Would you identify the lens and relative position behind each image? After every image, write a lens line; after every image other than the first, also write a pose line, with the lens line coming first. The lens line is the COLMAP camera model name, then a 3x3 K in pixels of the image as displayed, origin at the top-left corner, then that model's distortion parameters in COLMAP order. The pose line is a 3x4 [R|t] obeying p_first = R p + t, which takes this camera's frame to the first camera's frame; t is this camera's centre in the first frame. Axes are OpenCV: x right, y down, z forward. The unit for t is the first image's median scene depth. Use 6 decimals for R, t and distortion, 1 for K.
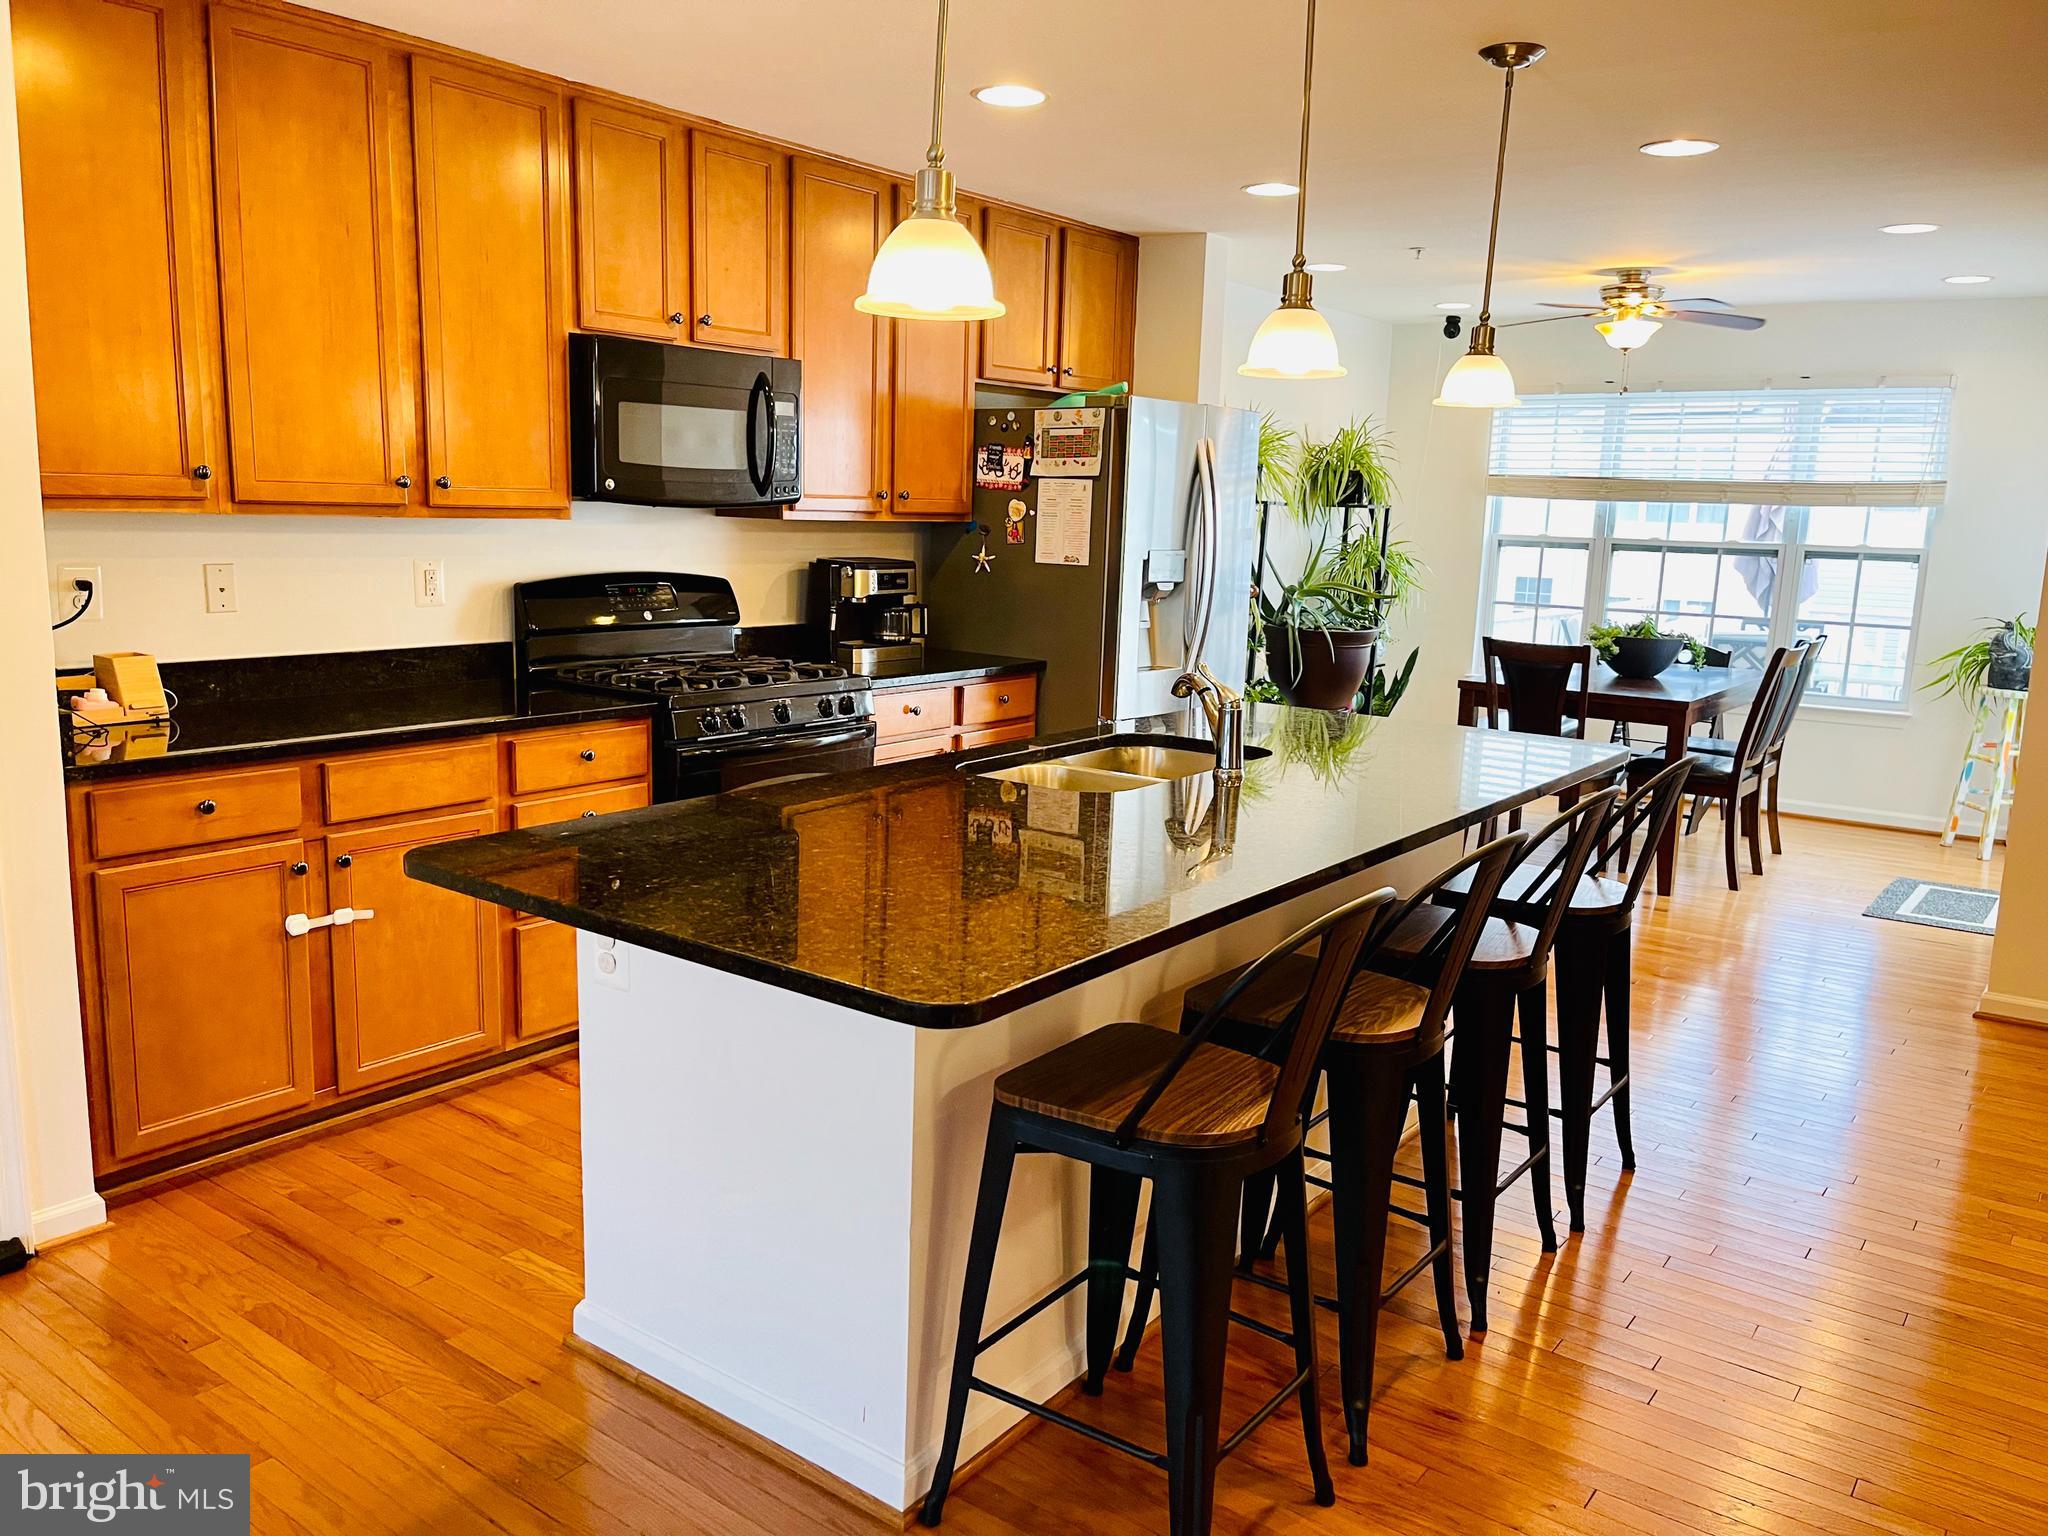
lens RADIAL K [[1551.3, 0, 1024.0], [0, 1551.3, 768.0], [0, 0, 1]] dist [0.057373, -0.077815]
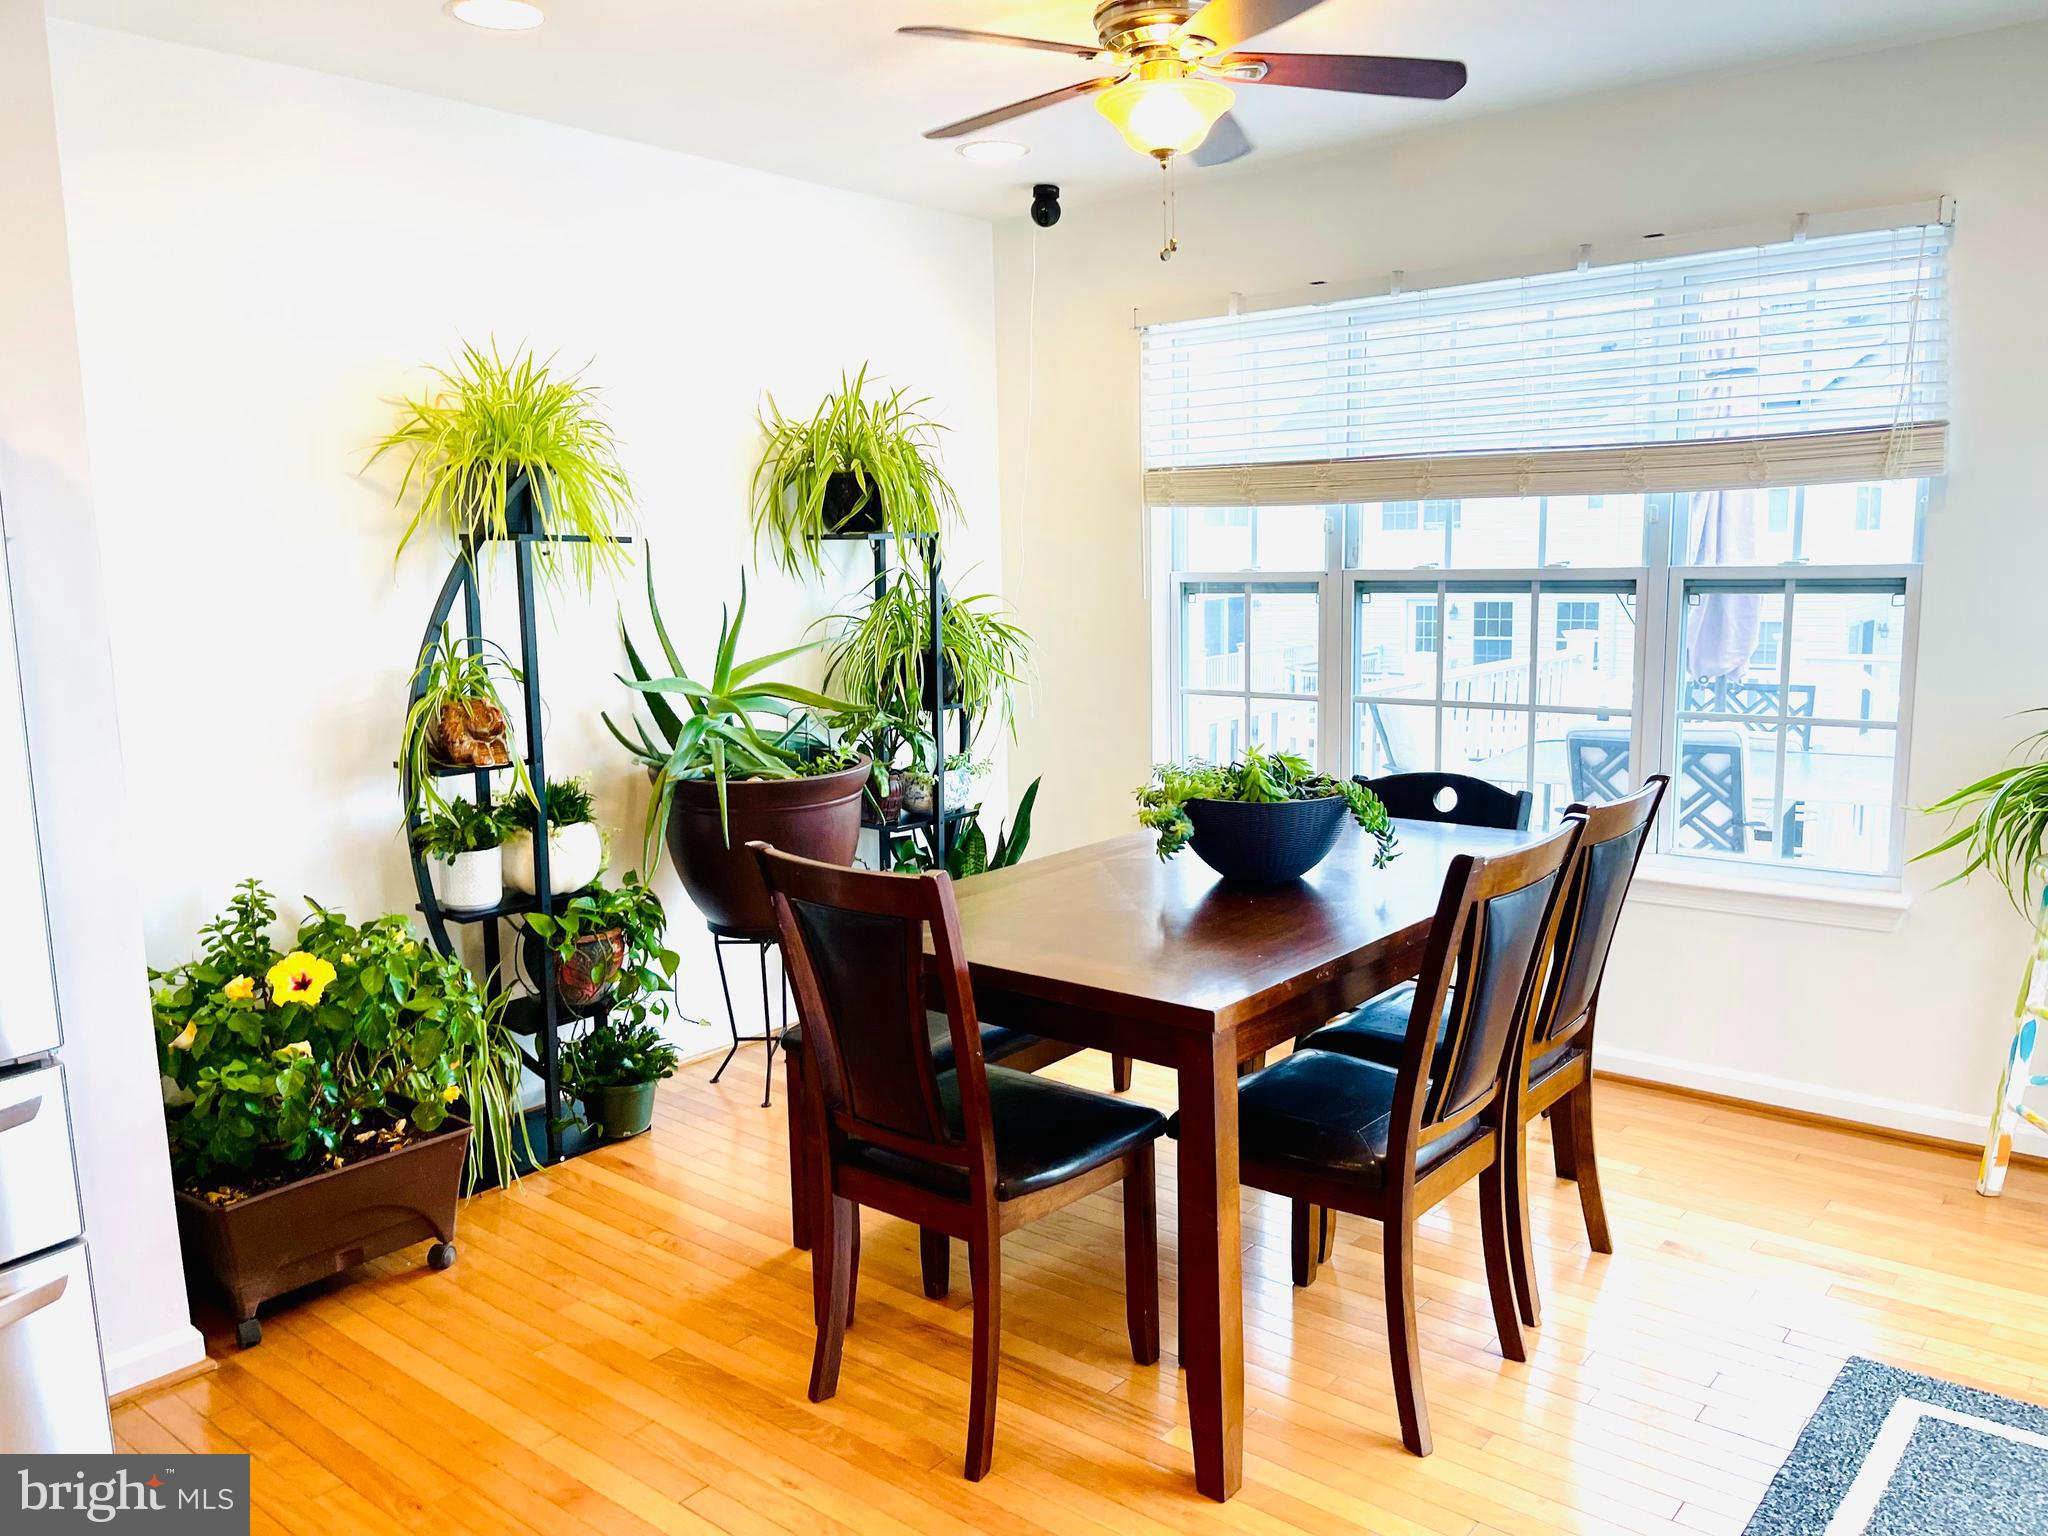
lens RADIAL K [[1592.8, 0, 1053.3], [0, 1592.8, 781.0], [0, 0, 1]] dist [0.096390, -0.144051]
pose [[0.997995, -0.045821, -0.043652, 0.312881], [0.044736, 0.998673, -0.025509, -0.068853], [0.044763, 0.023505, 0.998721, 0.468401]]
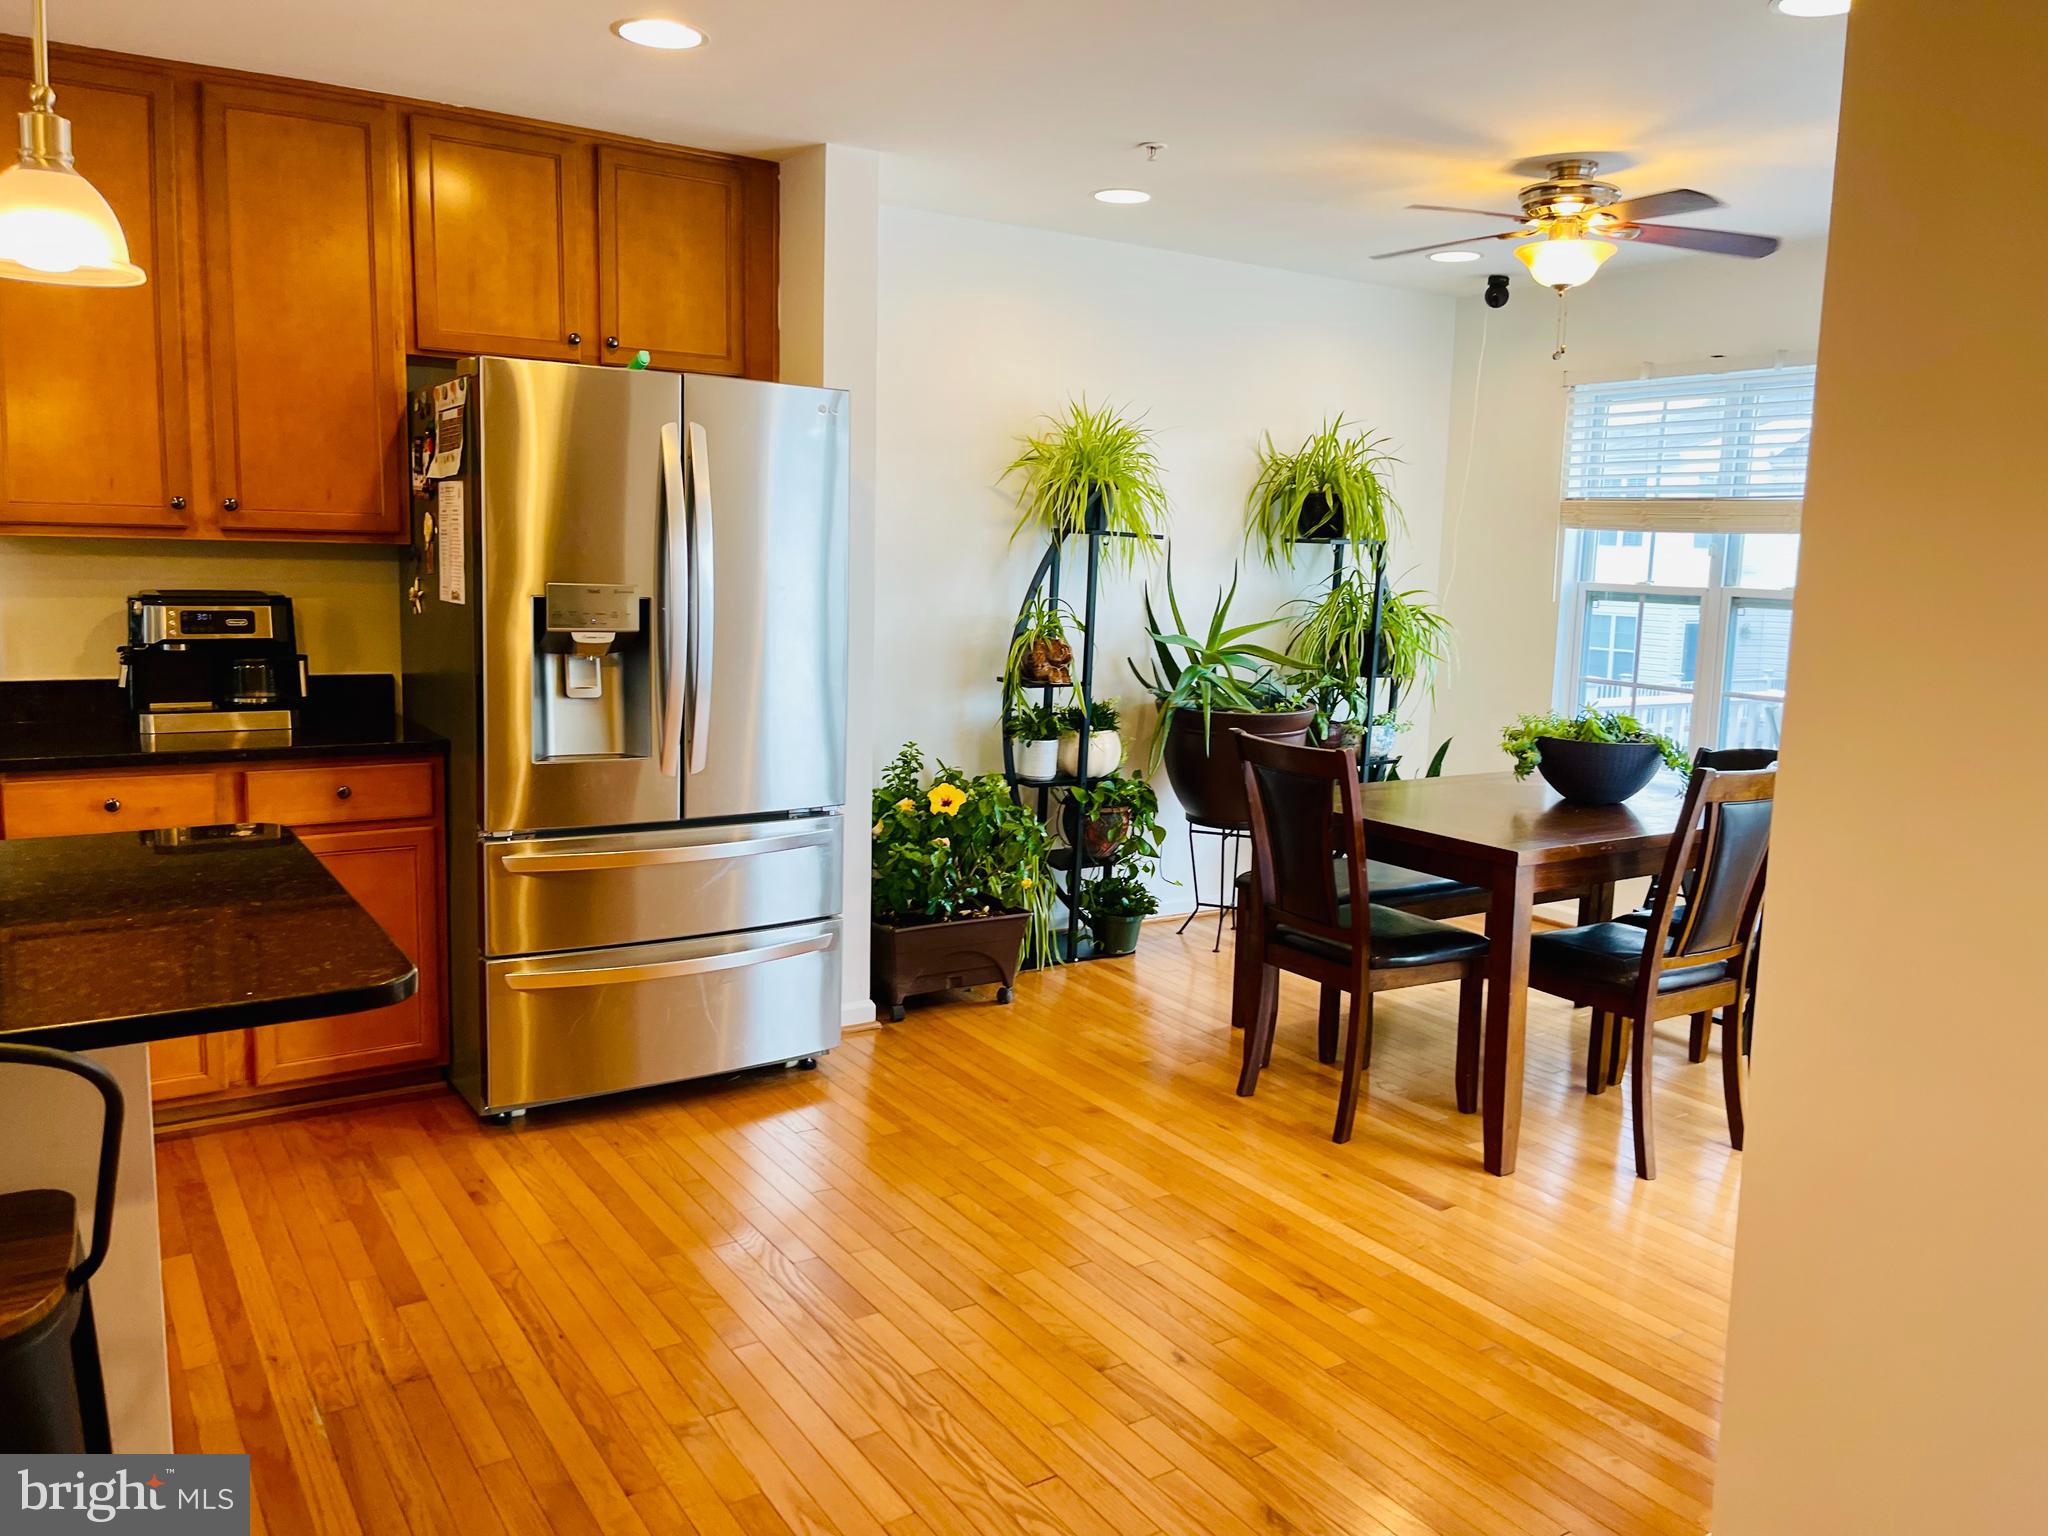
lens RADIAL K [[1551.3, 0, 1024.0], [0, 1551.3, 768.0], [0, 0, 1]] dist [0.057373, -0.077815]
pose [[0.939751, 0.045273, -0.338847, 0.345003], [-0.058936, 0.997807, -0.030138, -0.034782], [0.336740, 0.048292, 0.940359, 0.291083]]
